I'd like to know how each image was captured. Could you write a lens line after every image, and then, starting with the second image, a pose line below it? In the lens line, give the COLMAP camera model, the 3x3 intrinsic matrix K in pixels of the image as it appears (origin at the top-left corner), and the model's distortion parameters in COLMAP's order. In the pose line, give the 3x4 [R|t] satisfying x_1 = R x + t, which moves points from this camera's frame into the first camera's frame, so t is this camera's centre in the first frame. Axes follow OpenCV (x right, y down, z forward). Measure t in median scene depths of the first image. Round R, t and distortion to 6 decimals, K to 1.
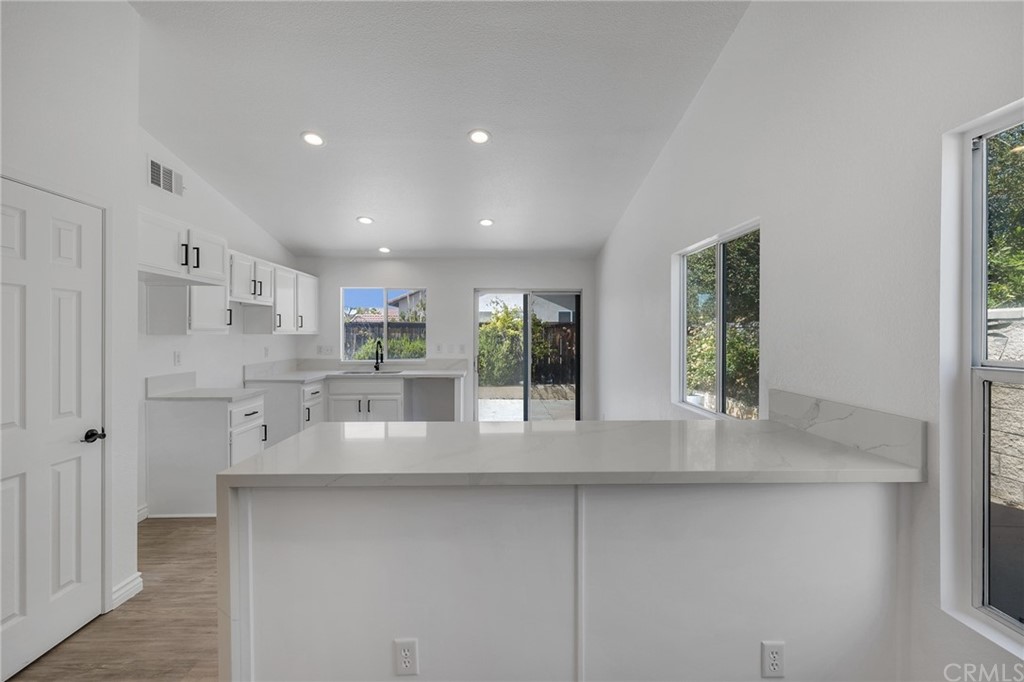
lens RADIAL K [[440.3, 0, 516.7], [0, 440.3, 337.6], [0, 0, 1]] dist [0.004633, -0.001057]
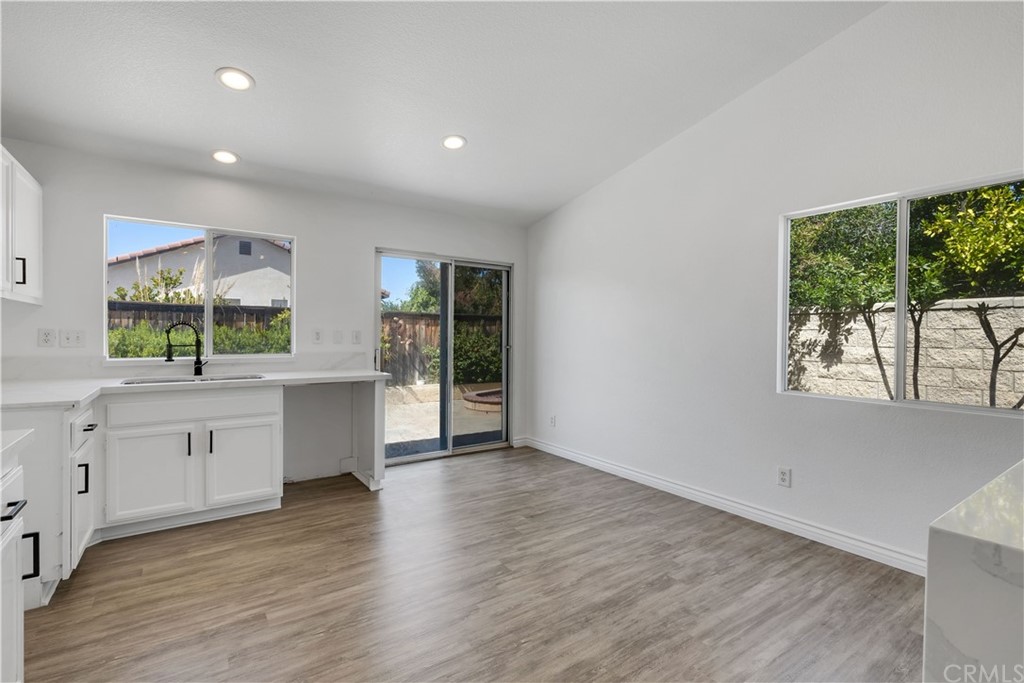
lens RADIAL K [[440.3, 0, 511.8], [0, 440.3, 337.7], [0, 0, 1]] dist [0.004633, -0.001057]
pose [[0.827561, 0.004258, 0.561360, -0.376700], [-0.002713, 0.999990, -0.003586, 0.036004], [-0.561370, 0.001445, 0.827564, 0.408726]]
